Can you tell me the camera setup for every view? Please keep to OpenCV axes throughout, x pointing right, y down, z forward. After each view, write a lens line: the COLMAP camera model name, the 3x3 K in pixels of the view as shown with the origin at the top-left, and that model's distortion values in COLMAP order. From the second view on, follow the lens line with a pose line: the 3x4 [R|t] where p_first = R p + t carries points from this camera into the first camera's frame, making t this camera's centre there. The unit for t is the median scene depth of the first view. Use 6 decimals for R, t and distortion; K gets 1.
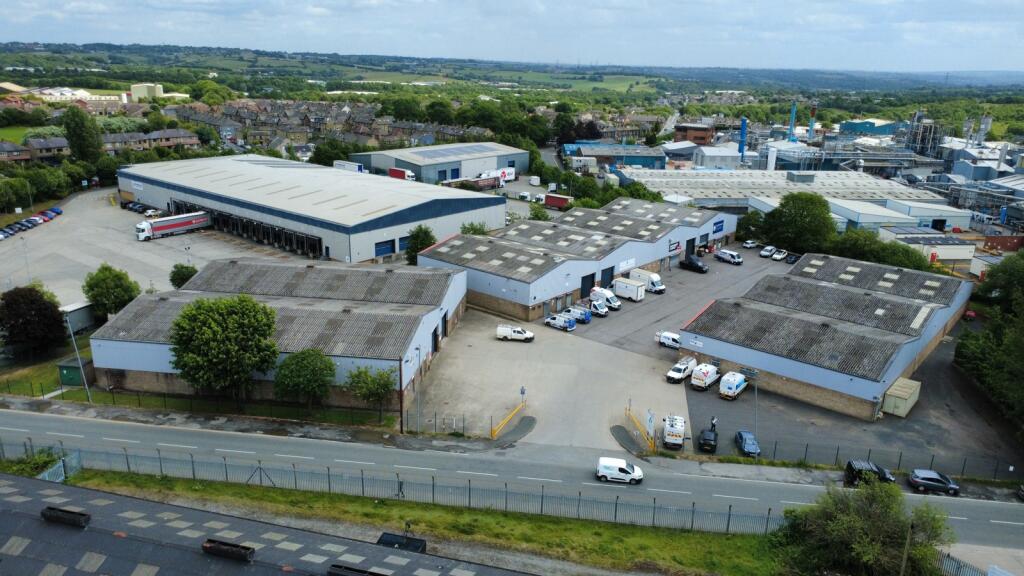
lens RADIAL K [[744.3, 0, 512.0], [0, 744.3, 288.0], [0, 0, 1]] dist [-0.001697, 0.004616]
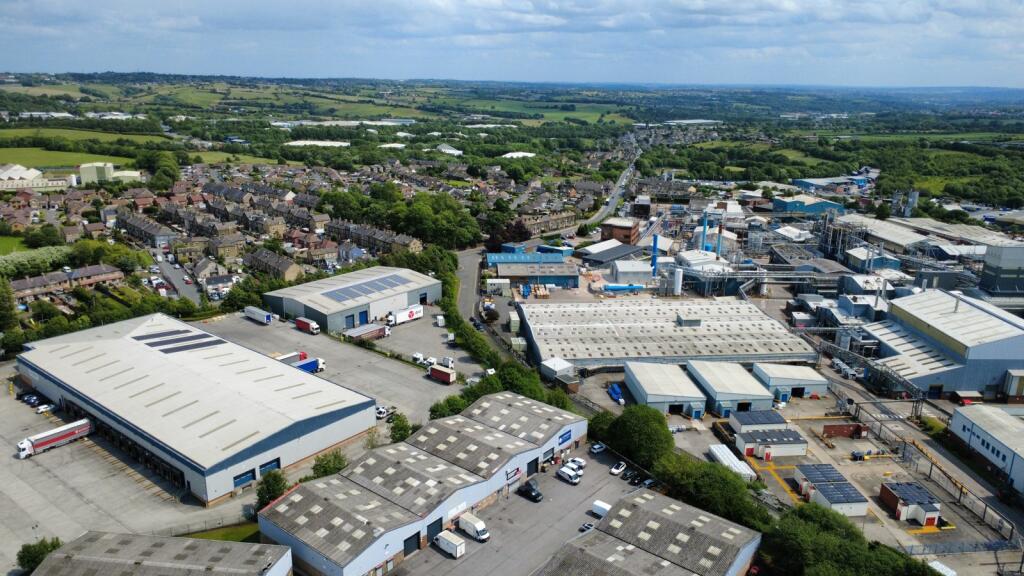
lens RADIAL K [[744.3, 0, 512.0], [0, 744.3, 288.0], [0, 0, 1]] dist [-0.001697, 0.004616]
pose [[0.999671, -0.011515, 0.022933, 0.222400], [0.011979, 0.999724, -0.020198, -0.346817], [-0.022694, 0.020466, 0.999533, -0.100655]]
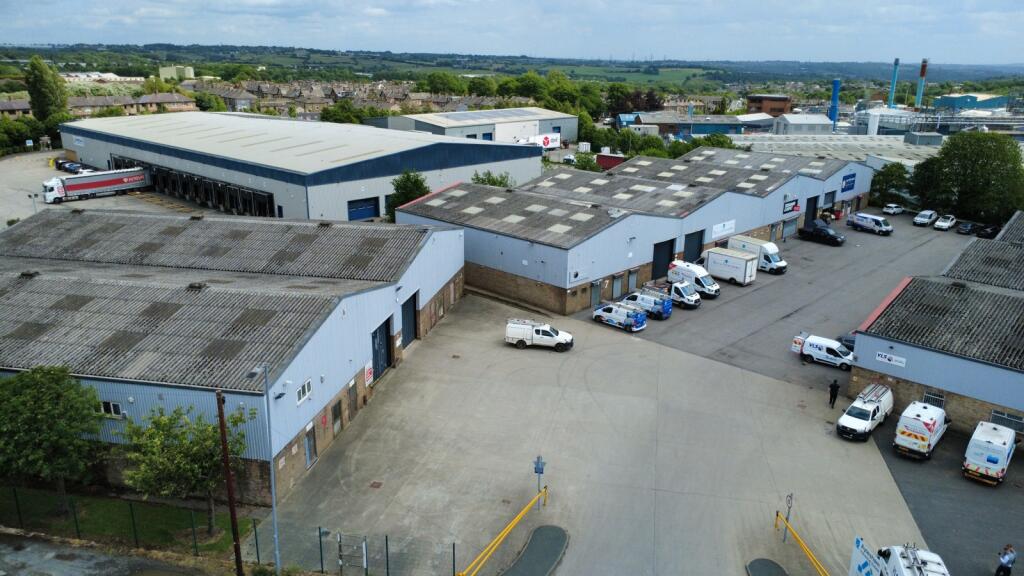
lens RADIAL K [[744.3, 0, 512.0], [0, 744.3, 288.0], [0, 0, 1]] dist [-0.001697, 0.004616]
pose [[0.997600, 0.007682, -0.068819, 0.018329], [-0.007577, 0.999970, 0.001782, 0.020434], [0.068830, -0.001256, 0.997628, 0.363626]]
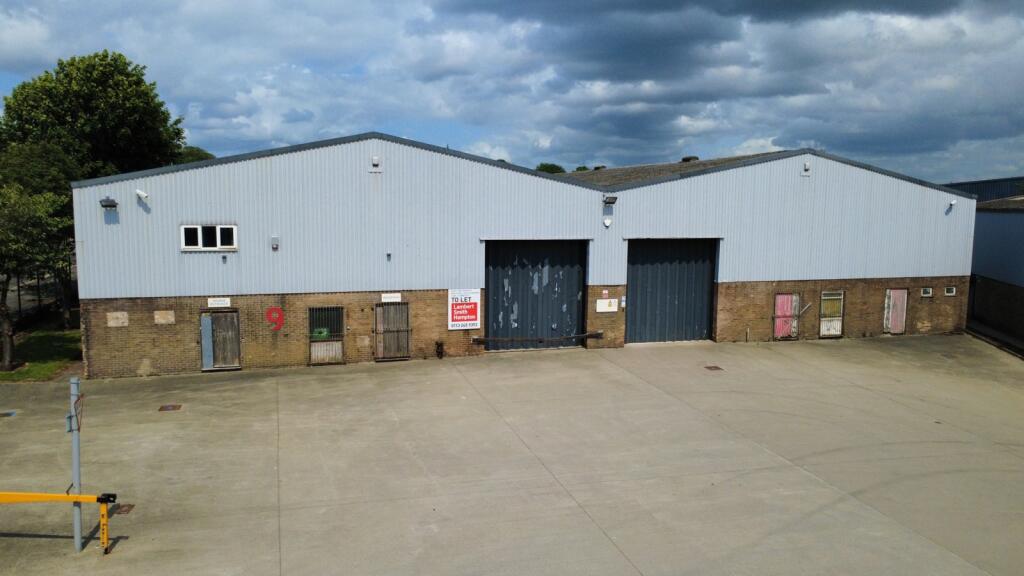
lens RADIAL K [[744.3, 0, 512.0], [0, 744.3, 288.0], [0, 0, 1]] dist [-0.001697, 0.004616]
pose [[0.419445, 0.088269, -0.903479, 0.120532], [-0.268673, 0.962743, -0.030674, 0.062584], [0.867111, 0.255607, 0.427533, 0.658392]]
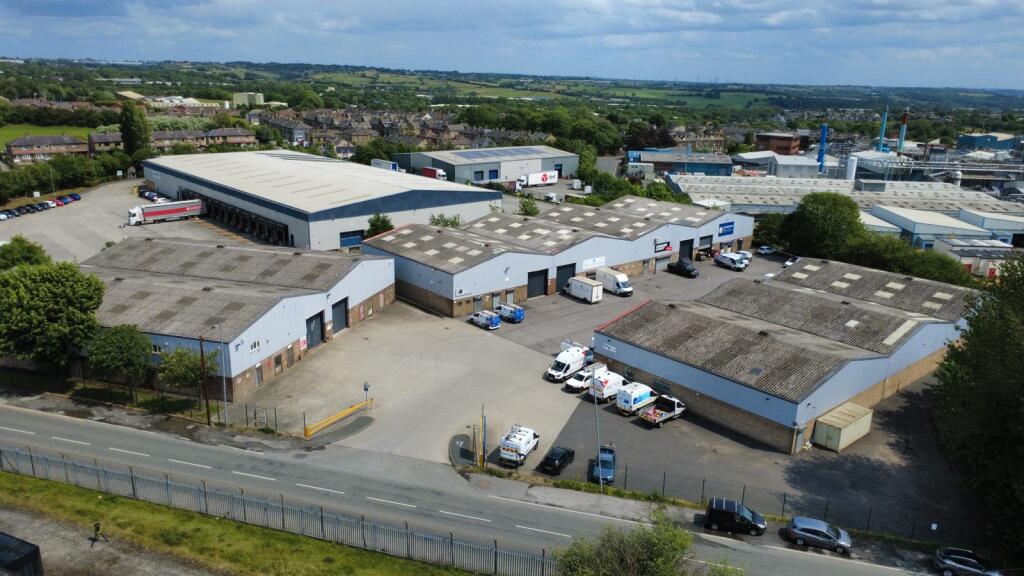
lens RADIAL K [[744.3, 0, 512.0], [0, 744.3, 288.0], [0, 0, 1]] dist [-0.001697, 0.004616]
pose [[0.987912, 0.042143, -0.149179, 0.200025], [-0.045554, 0.998771, -0.019521, 0.021249], [0.148173, 0.026081, 0.988617, 0.110066]]
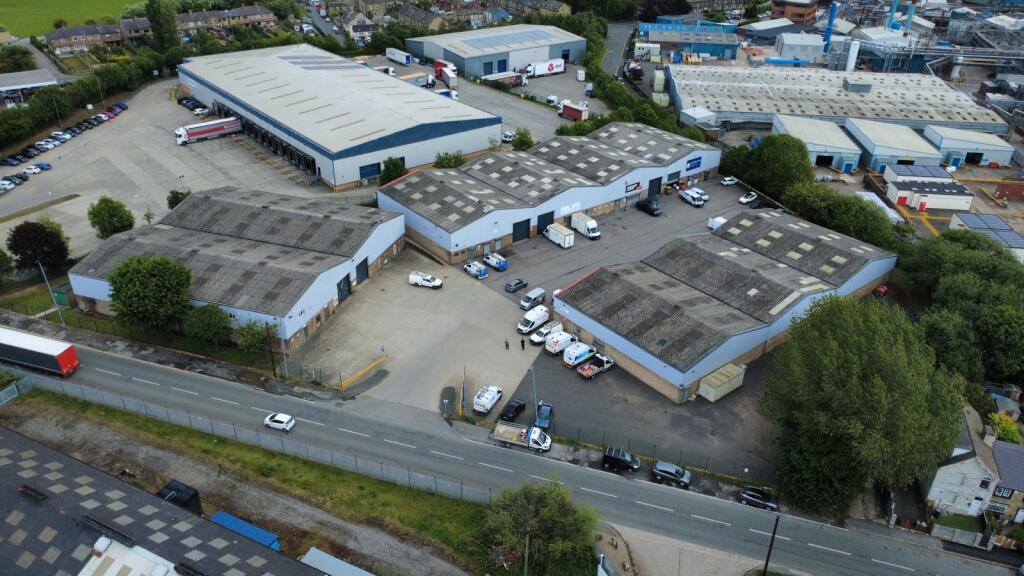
lens RADIAL K [[744.3, 0, 512.0], [0, 744.3, 288.0], [0, 0, 1]] dist [-0.001697, 0.004616]
pose [[0.982191, 0.089249, -0.165335, 0.270210], [-0.053152, 0.976016, 0.211109, -0.147287], [0.180211, -0.198561, 0.963378, -0.072195]]
